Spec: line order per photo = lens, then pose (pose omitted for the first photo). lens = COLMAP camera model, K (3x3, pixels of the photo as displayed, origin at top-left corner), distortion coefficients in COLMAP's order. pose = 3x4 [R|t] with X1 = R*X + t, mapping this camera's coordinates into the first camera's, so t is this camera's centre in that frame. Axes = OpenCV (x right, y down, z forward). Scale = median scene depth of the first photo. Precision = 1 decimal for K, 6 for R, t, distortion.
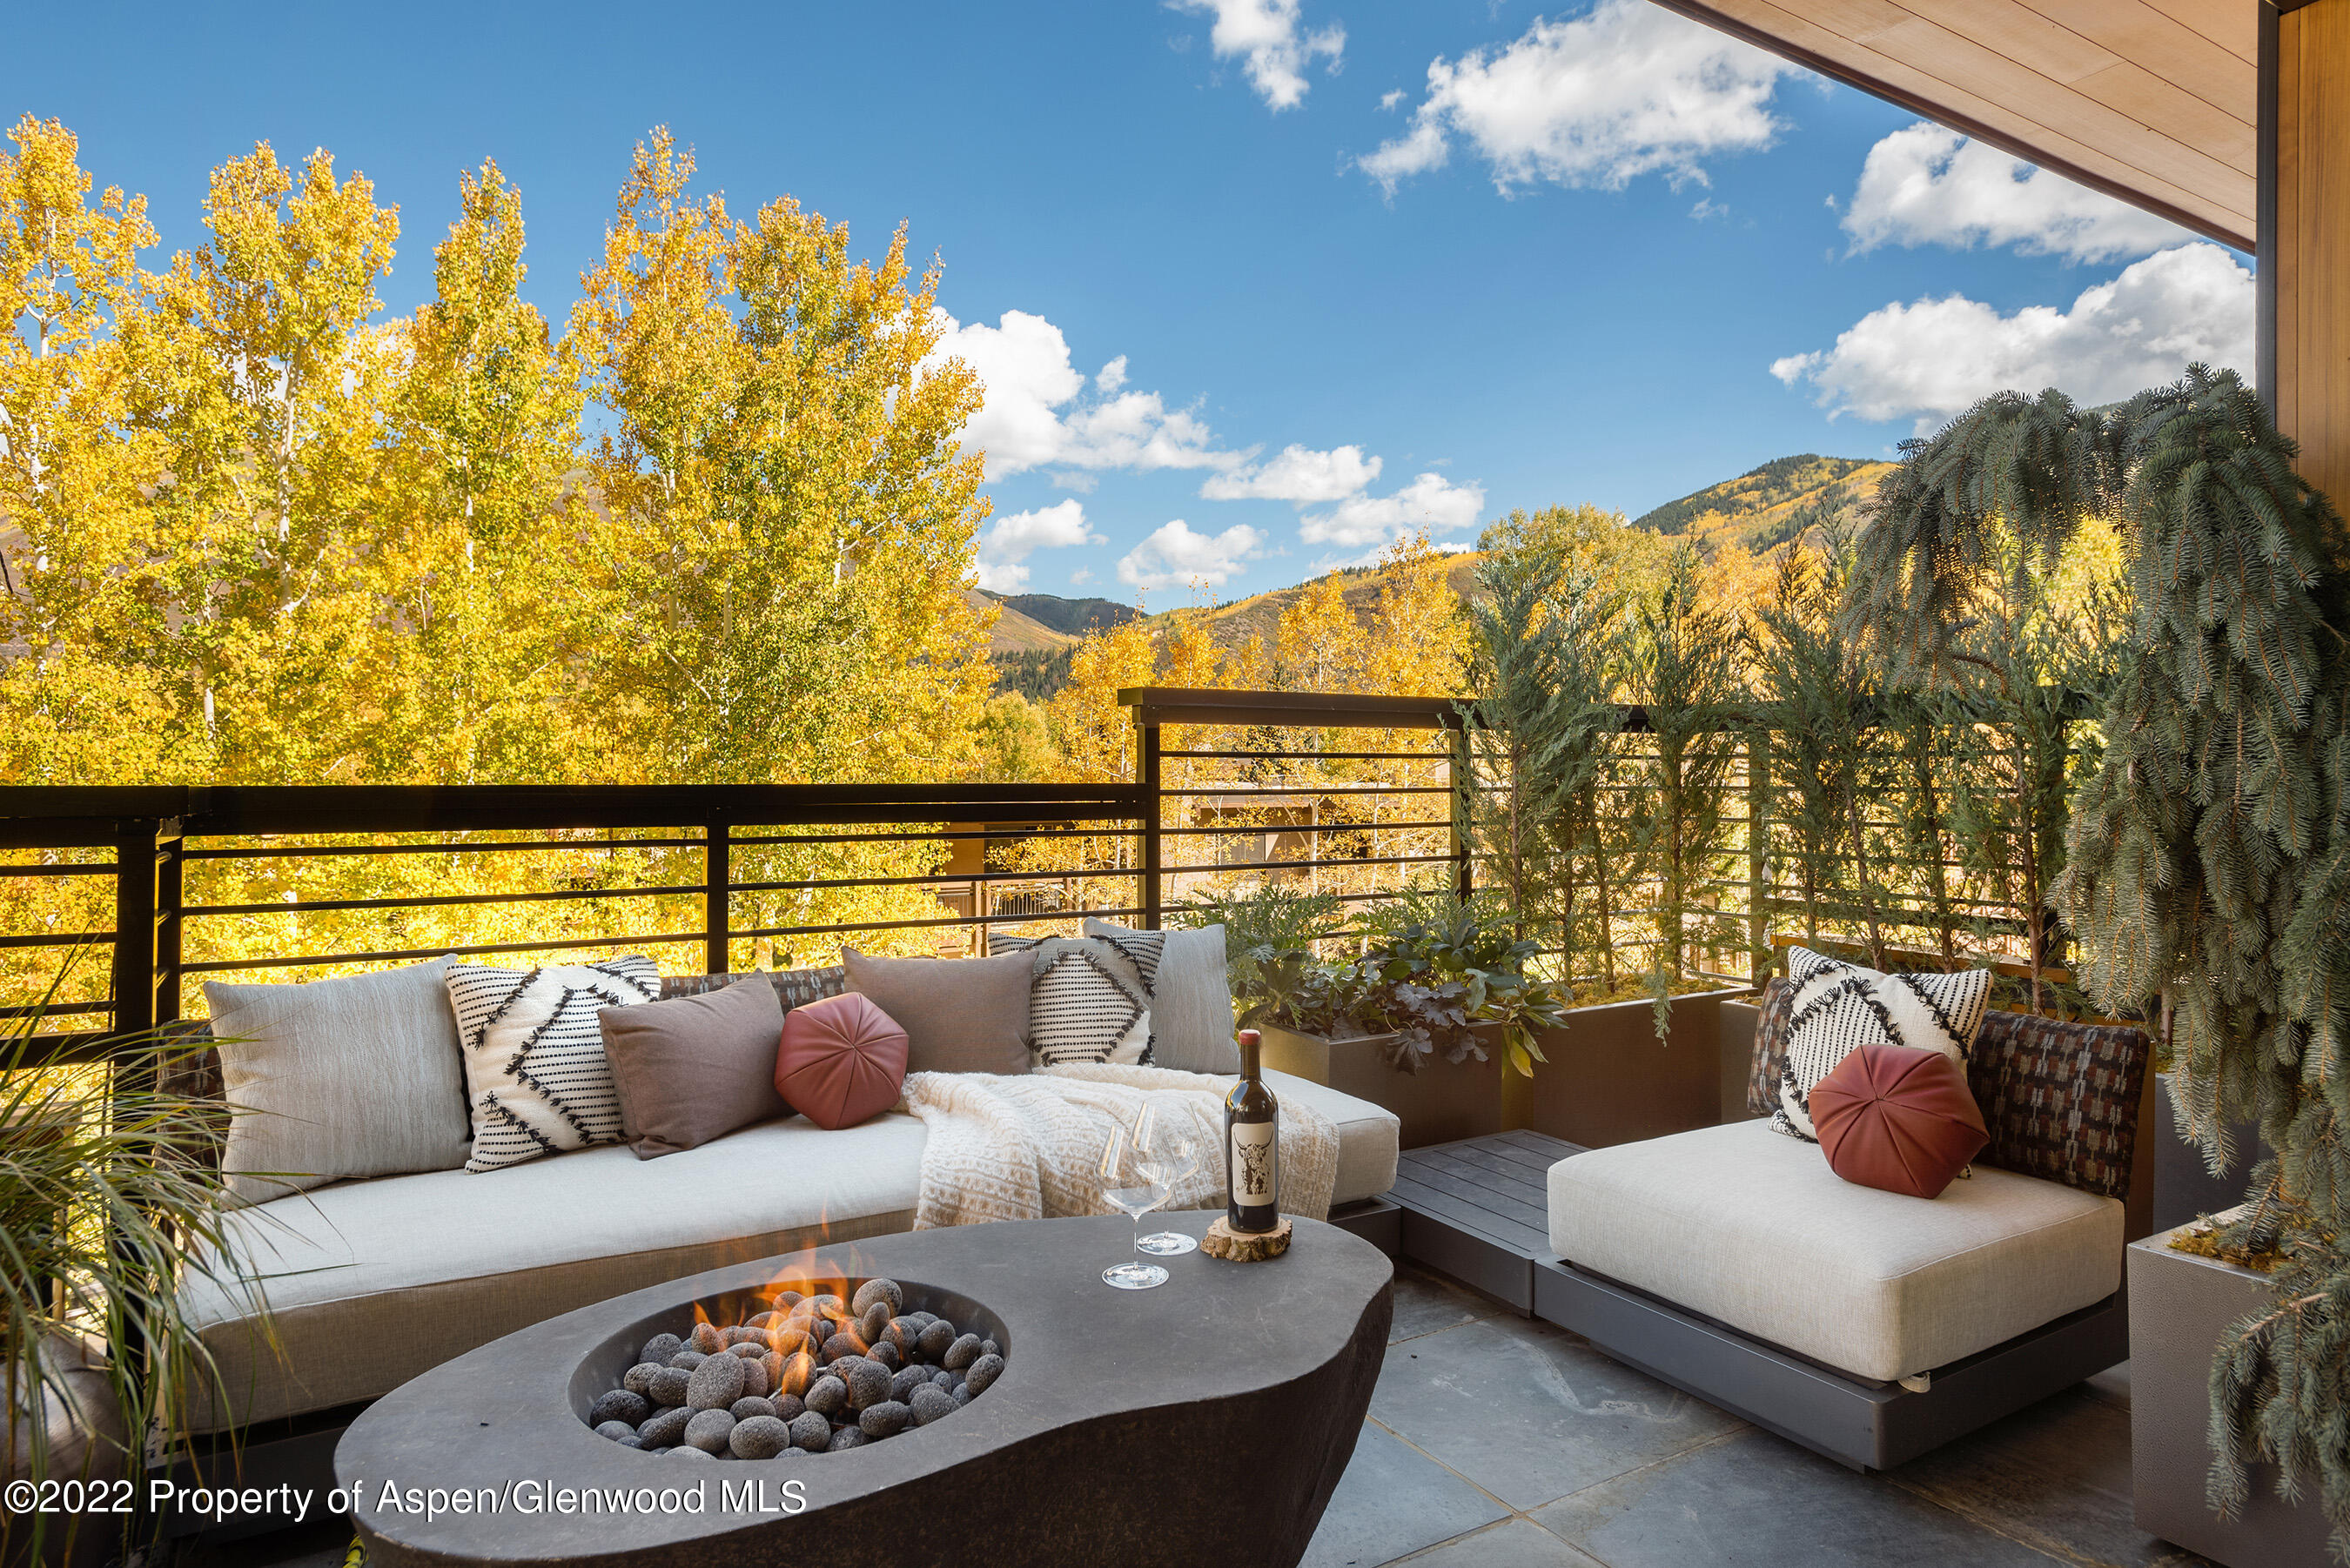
lens RADIAL K [[1374.8, 0, 1178.6], [0, 1374.8, 740.3], [0, 0, 1]] dist [0.005818, 0.000723]
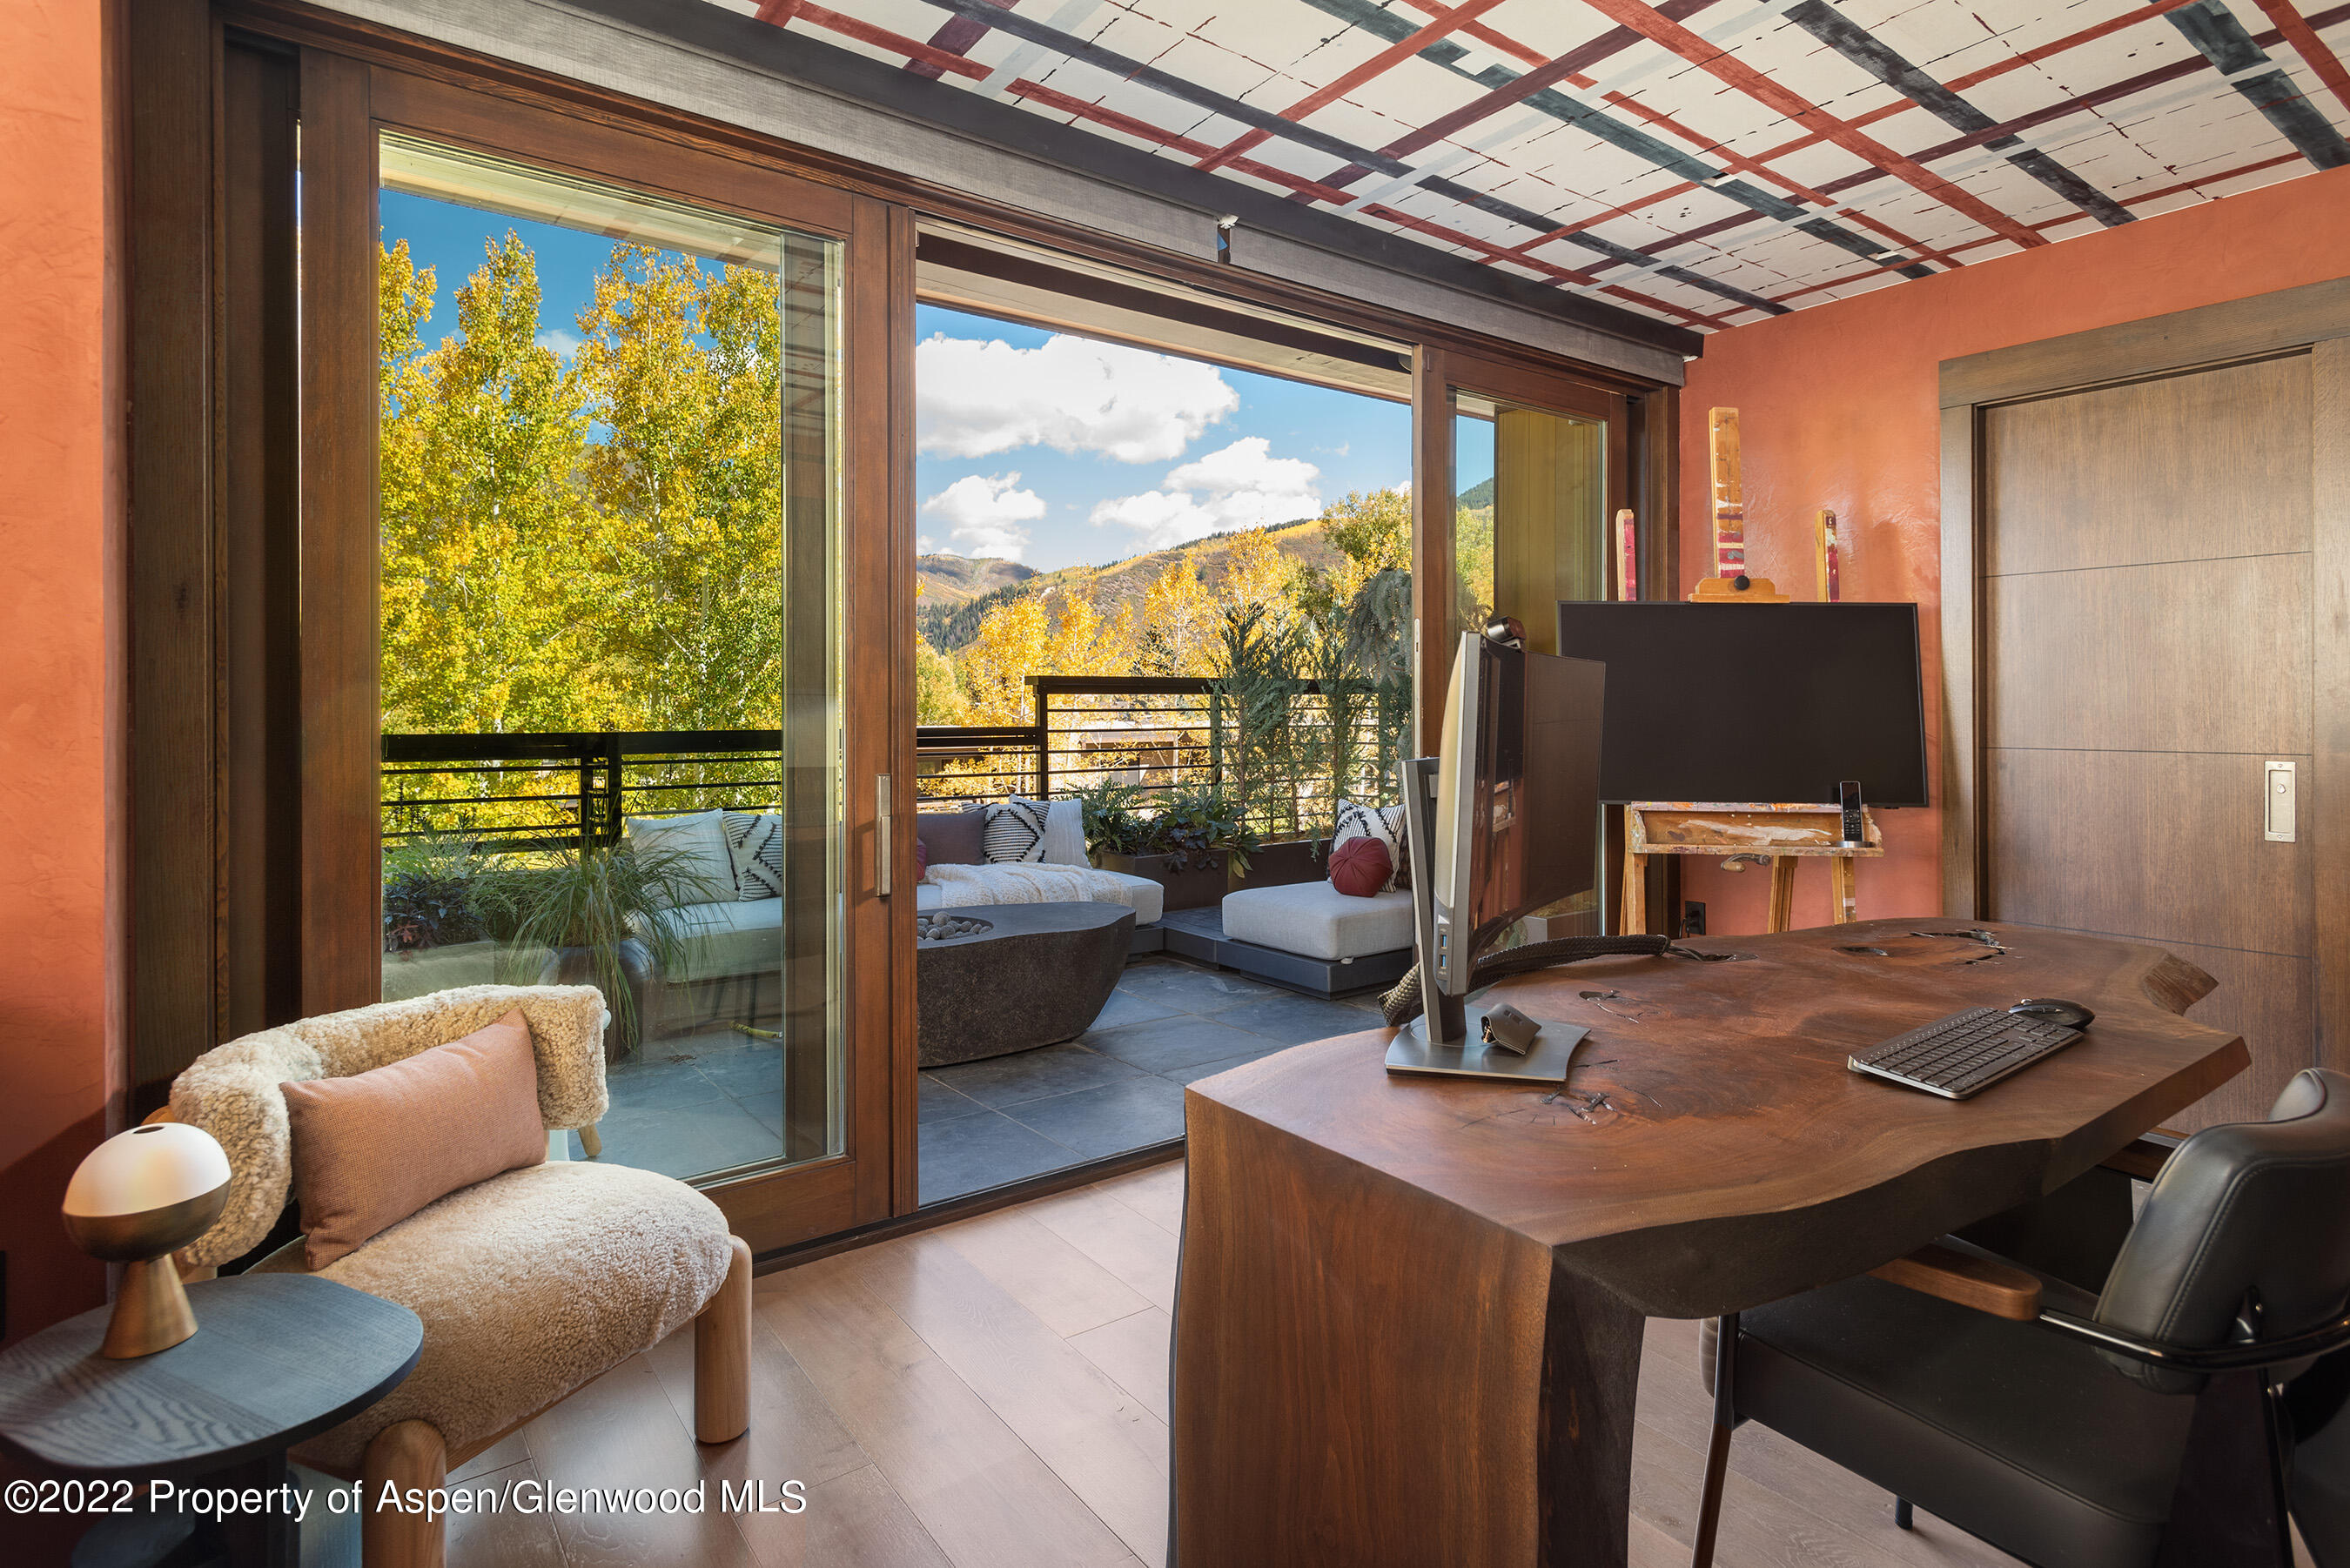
lens RADIAL K [[1215.8, 0, 1172.1], [0, 1215.8, 676.3], [0, 0, 1]] dist [-0.002259, -0.000123]
pose [[0.996469, -0.005580, 0.083778, 0.014800], [0.006098, 0.999964, -0.005933, -0.022882], [-0.083742, 0.006423, 0.996467, -0.598745]]
